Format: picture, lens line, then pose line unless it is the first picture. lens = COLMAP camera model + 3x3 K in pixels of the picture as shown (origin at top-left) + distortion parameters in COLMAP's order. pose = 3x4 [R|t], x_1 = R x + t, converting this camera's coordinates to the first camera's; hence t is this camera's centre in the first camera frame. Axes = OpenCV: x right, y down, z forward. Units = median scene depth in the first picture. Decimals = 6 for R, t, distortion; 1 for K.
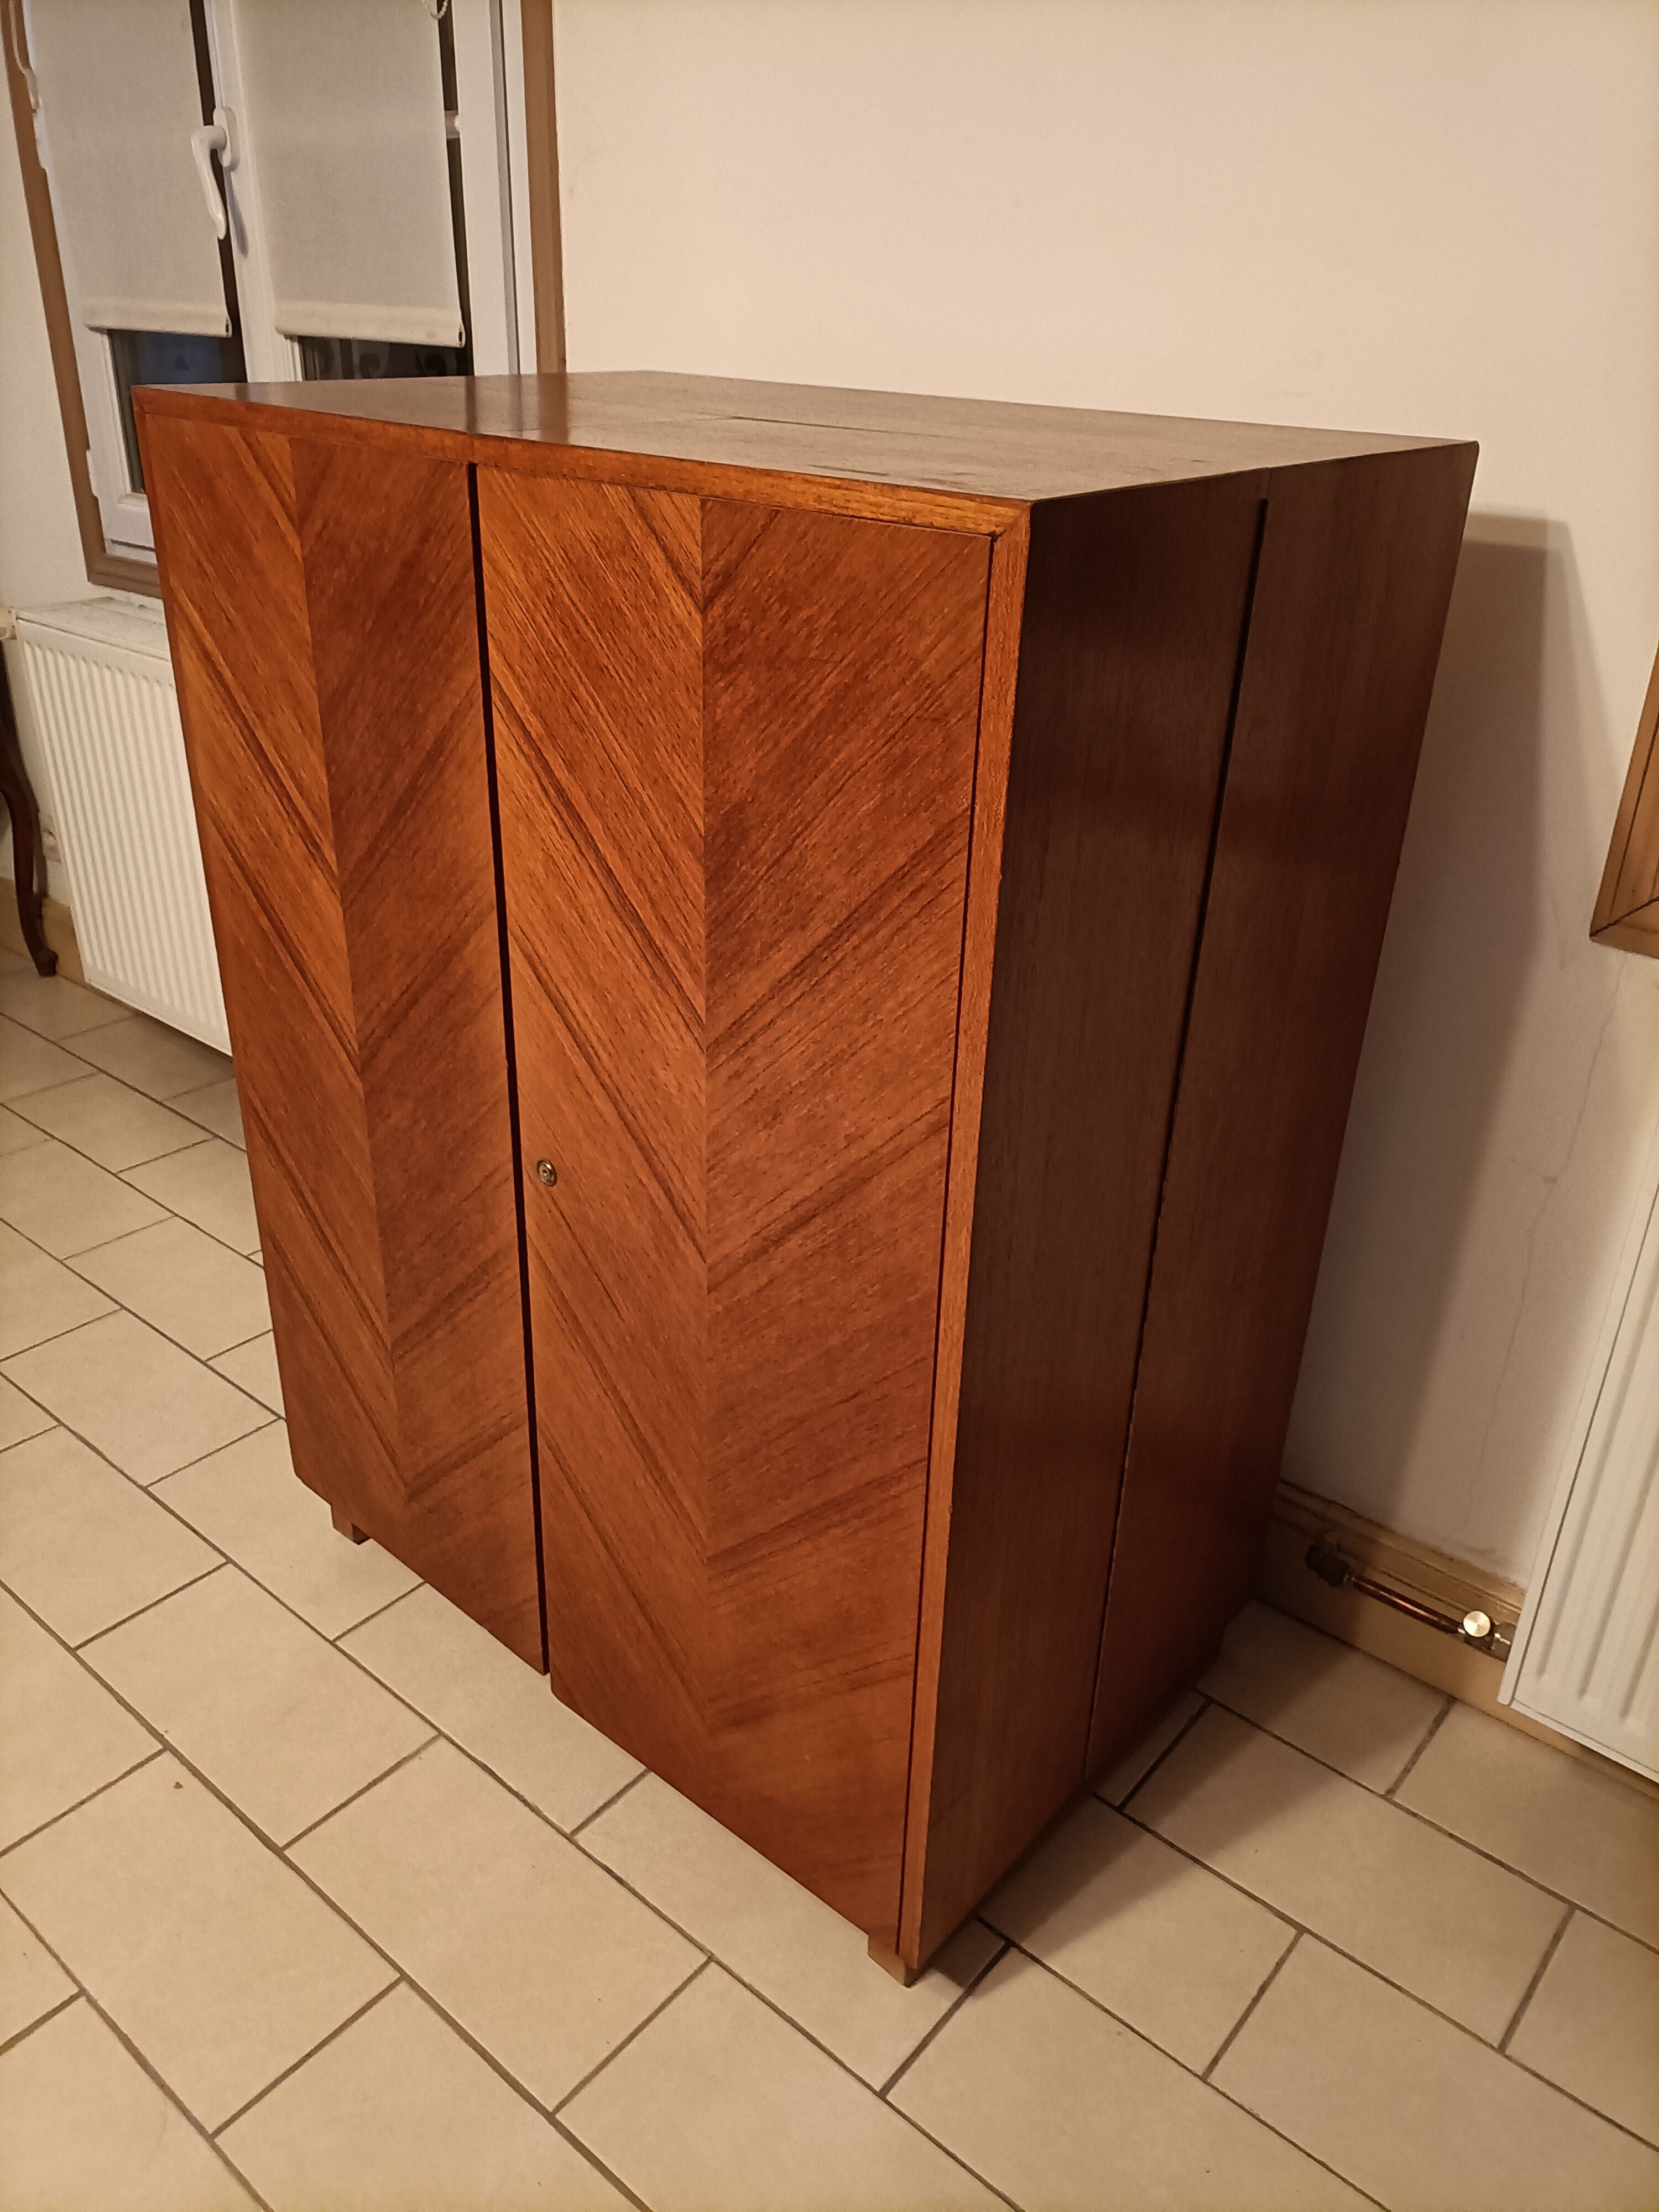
lens RADIAL K [[1649.3, 0, 815.4], [0, 1649.3, 1109.9], [0, 0, 1]] dist [0.054111, -0.052758]
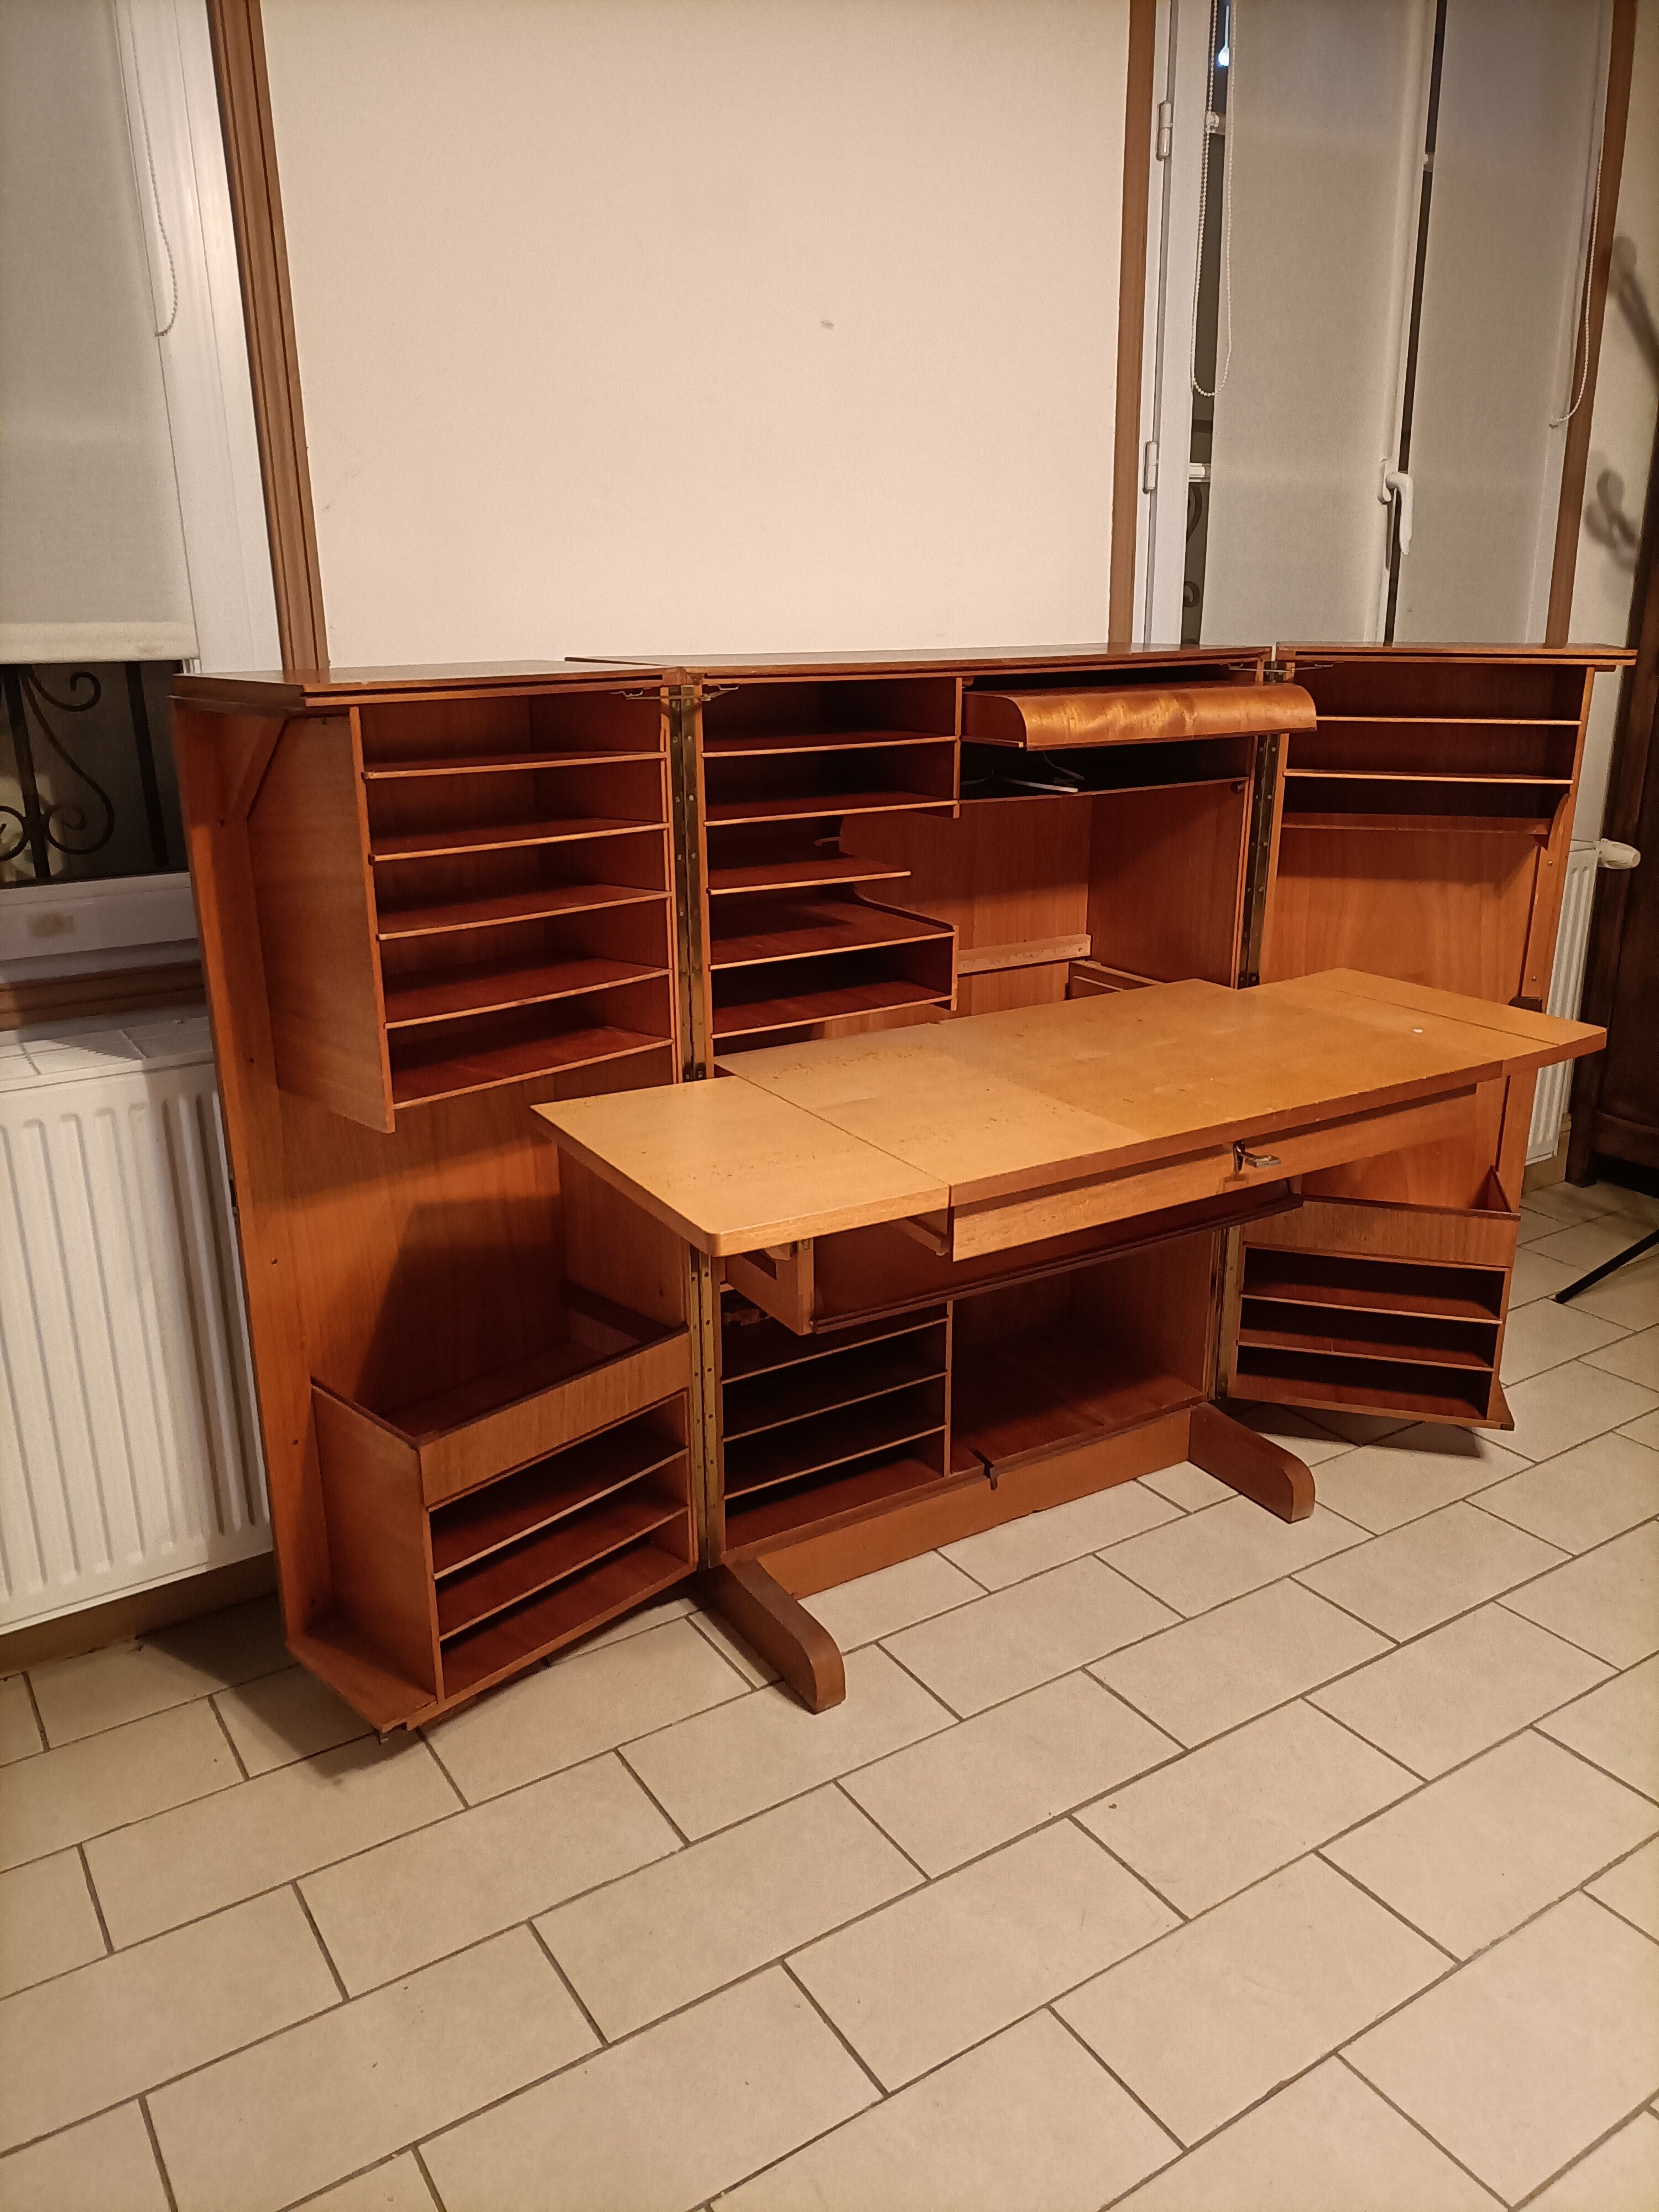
lens RADIAL K [[1649.3, 0, 820.3], [0, 1649.3, 1107.1], [0, 0, 1]] dist [0.054111, -0.052758]
pose [[0.292133, -0.311564, 0.904205, -1.464150], [0.444299, 0.881443, 0.160175, -0.326737], [-0.846910, 0.354945, 0.395926, 0.595663]]
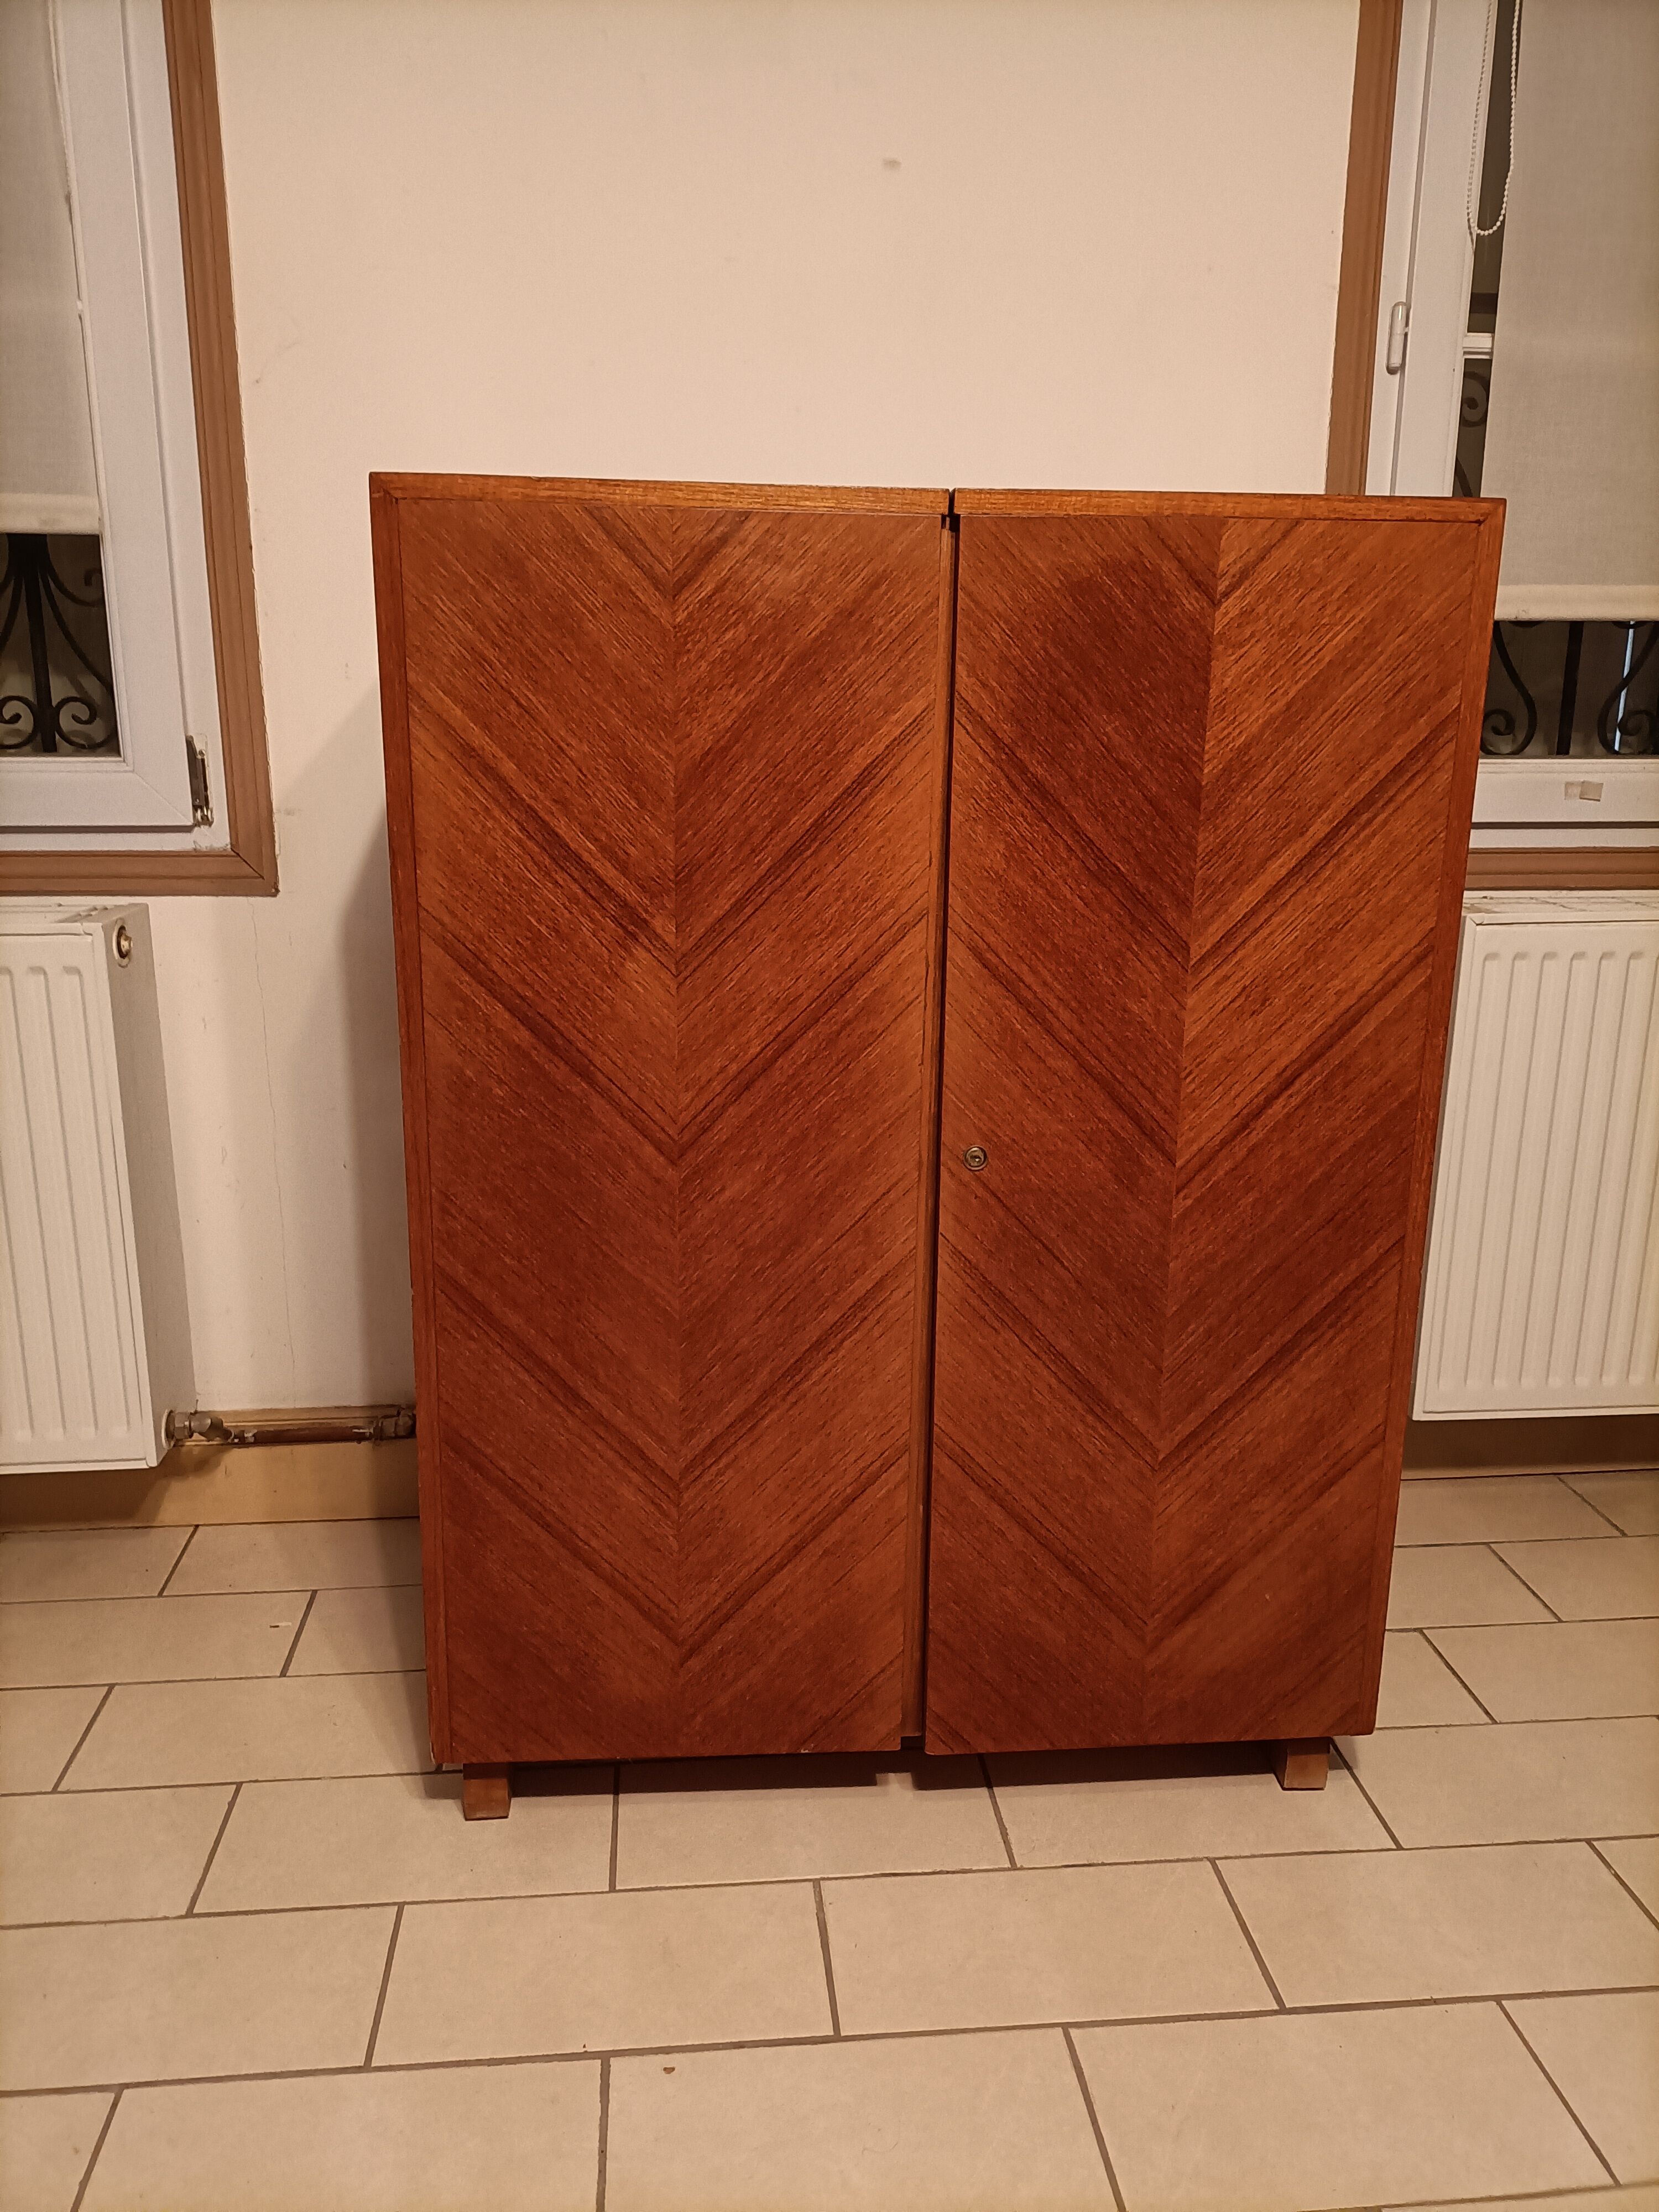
lens RADIAL K [[1649.3, 0, 820.9], [0, 1649.3, 1109.5], [0, 0, 1]] dist [0.054111, -0.052758]
pose [[0.698846, -0.189202, 0.689795, -0.886303], [0.327647, 0.941930, -0.073587, 0.049102], [-0.635815, 0.277435, 0.720256, 0.251347]]
